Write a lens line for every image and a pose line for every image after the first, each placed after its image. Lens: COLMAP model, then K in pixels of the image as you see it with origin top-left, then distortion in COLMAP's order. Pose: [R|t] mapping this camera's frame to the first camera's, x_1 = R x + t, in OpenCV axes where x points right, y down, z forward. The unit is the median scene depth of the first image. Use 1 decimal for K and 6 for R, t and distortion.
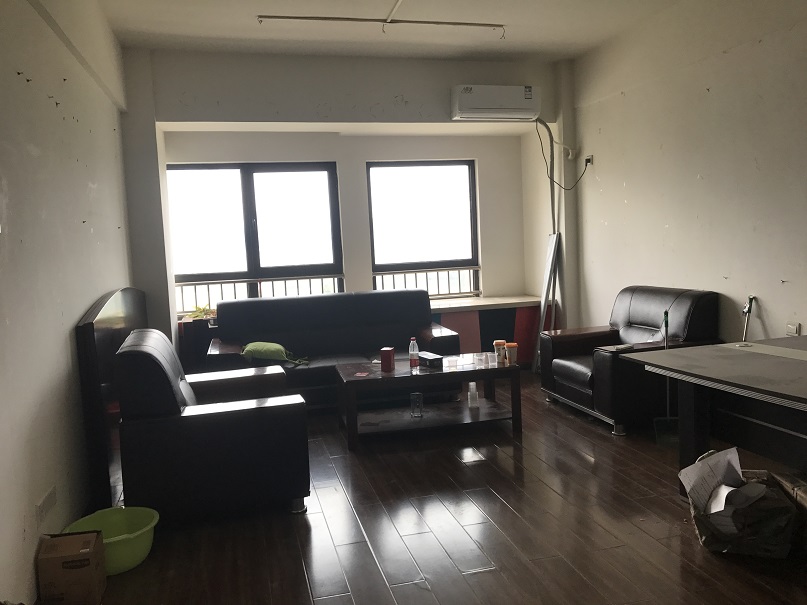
lens RADIAL K [[674.4, 0, 404.5], [0, 674.4, 290.0], [0, 0, 1]] dist [-0.008275, -0.004945]
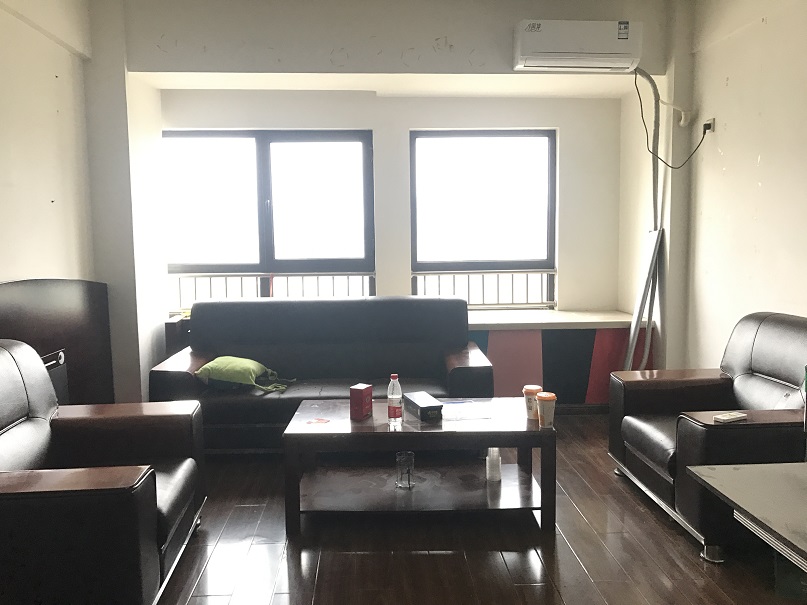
lens RADIAL K [[674.4, 0, 404.5], [0, 674.4, 290.0], [0, 0, 1]] dist [-0.008275, -0.004945]
pose [[0.979178, 0.051158, -0.196451, 0.106717], [-0.049425, 0.998684, 0.013719, -0.016141], [0.196894, -0.003724, 0.980418, 0.245365]]
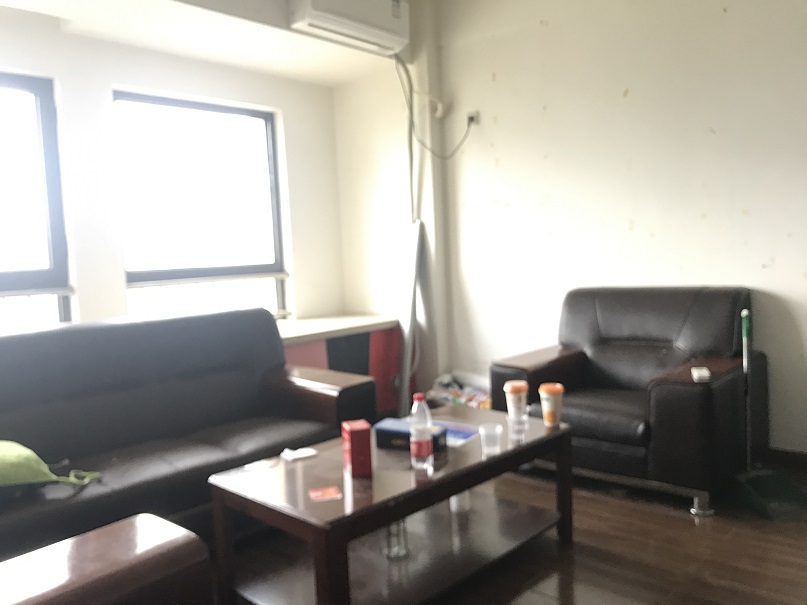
lens RADIAL K [[690.4, 0, 403.5], [0, 690.4, 302.5], [0, 0, 1]] dist [0.014576, 0.000804]
pose [[0.839151, -0.029461, 0.543101, -0.183733], [0.042604, 0.999024, -0.011635, 0.007222], [-0.542228, 0.032902, 0.839587, 0.412526]]
